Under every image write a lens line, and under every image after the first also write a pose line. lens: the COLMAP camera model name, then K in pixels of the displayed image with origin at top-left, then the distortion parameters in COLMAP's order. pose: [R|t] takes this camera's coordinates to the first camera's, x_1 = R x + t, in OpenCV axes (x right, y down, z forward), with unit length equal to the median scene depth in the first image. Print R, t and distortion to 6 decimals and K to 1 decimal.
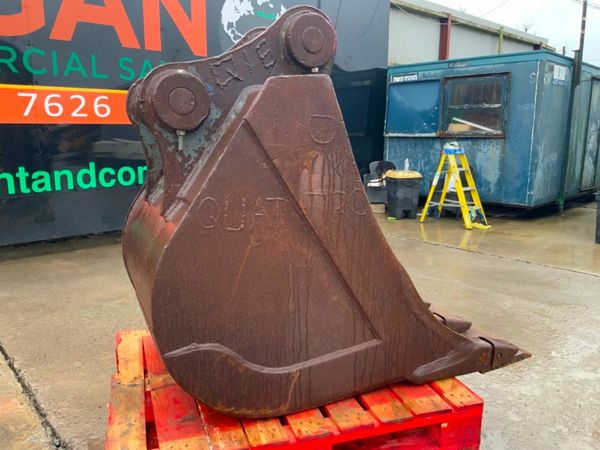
lens RADIAL K [[498.1, 0, 300.5], [0, 498.1, 227.2], [0, 0, 1]] dist [0.066175, -0.120705]
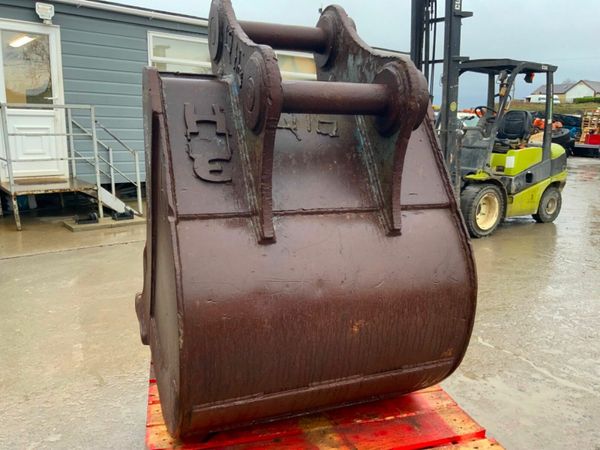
lens RADIAL K [[498.1, 0, 300.8], [0, 498.1, 227.6], [0, 0, 1]] dist [0.066175, -0.120705]
pose [[0.060470, -0.215001, 0.974740, -0.329022], [0.164975, 0.965250, 0.202673, -0.067149], [-0.984442, 0.148552, 0.093839, 0.312646]]
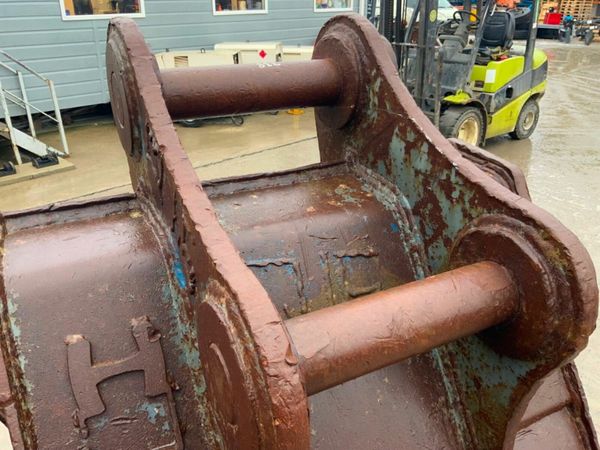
lens RADIAL K [[498.1, 0, 301.9], [0, 498.1, 226.0], [0, 0, 1]] dist [0.066175, -0.120705]
pose [[-0.049630, -0.428473, 0.902191, -0.170028], [0.184738, 0.883779, 0.429891, -0.144406], [-0.981534, 0.188005, 0.035293, 0.324113]]
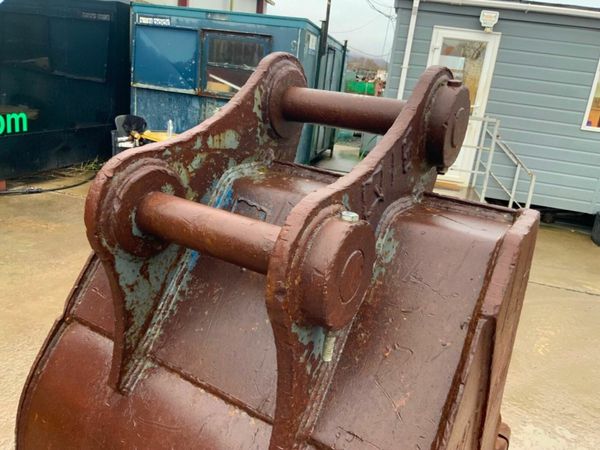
lens RADIAL K [[498.1, 0, 300.3], [0, 498.1, 226.7], [0, 0, 1]] dist [0.066175, -0.120705]
pose [[0.828879, -0.076190, 0.554216, -0.148119], [0.000954, 0.990873, 0.134792, -0.099178], [-0.559428, -0.111197, 0.821387, 0.172148]]
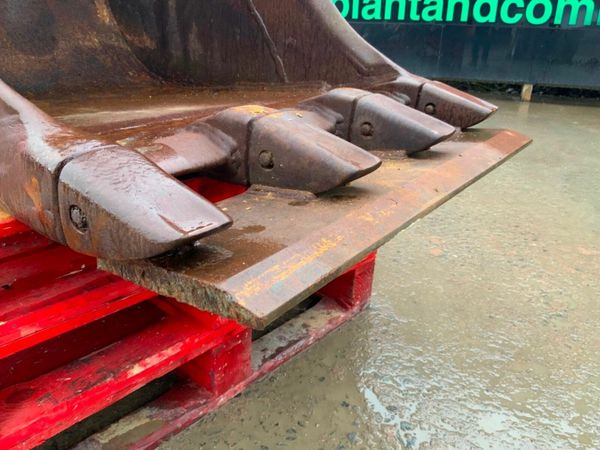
lens RADIAL K [[498.1, 0, 297.2], [0, 498.1, 226.9], [0, 0, 1]] dist [0.066175, -0.120705]
pose [[0.476470, 0.347850, -0.807451, 0.230518], [-0.189109, 0.937454, 0.292264, 0.058651], [0.858612, 0.013441, 0.512450, 0.340166]]
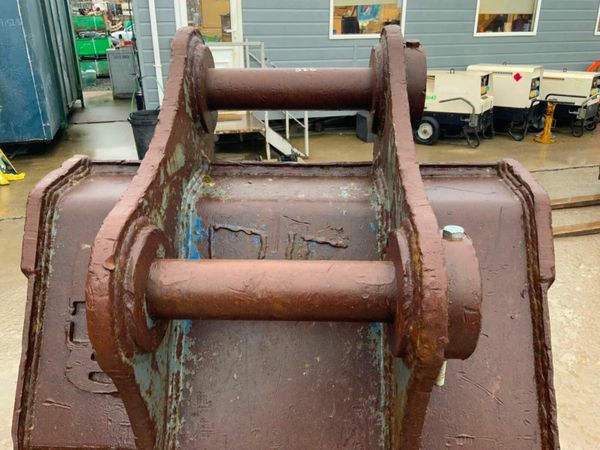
lens RADIAL K [[498.1, 0, 301.6], [0, 498.1, 228.2], [0, 0, 1]] dist [0.066175, -0.120705]
pose [[0.451070, -0.357565, 0.817730, -0.174736], [0.177123, 0.933876, 0.310648, -0.127012], [-0.874736, 0.004715, 0.484577, 0.247091]]
